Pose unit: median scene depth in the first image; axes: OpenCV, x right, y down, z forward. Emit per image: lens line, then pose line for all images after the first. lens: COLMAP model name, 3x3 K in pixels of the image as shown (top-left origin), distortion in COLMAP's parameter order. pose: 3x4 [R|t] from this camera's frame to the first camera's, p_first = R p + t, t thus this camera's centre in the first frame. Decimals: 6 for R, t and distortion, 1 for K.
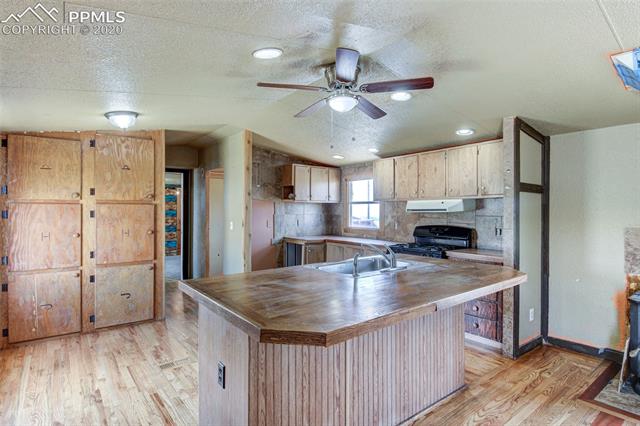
lens RADIAL K [[338.4, 0, 320.0], [0, 338.4, 211.1], [0, 0, 1]] dist [0.000773, 0.000180]
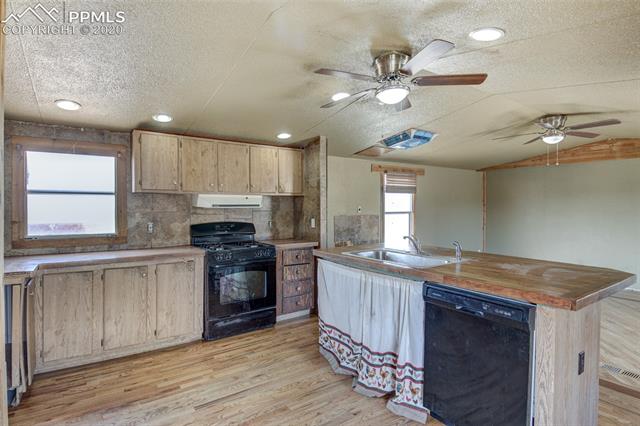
lens RADIAL K [[338.4, 0, 320.6], [0, 338.4, 211.7], [0, 0, 1]] dist [0.000773, 0.000180]
pose [[0.055829, -0.017508, 0.998287, -0.552860], [0.000518, 0.999847, 0.017506, -0.002289], [-0.998440, -0.000461, 0.055829, 0.670390]]
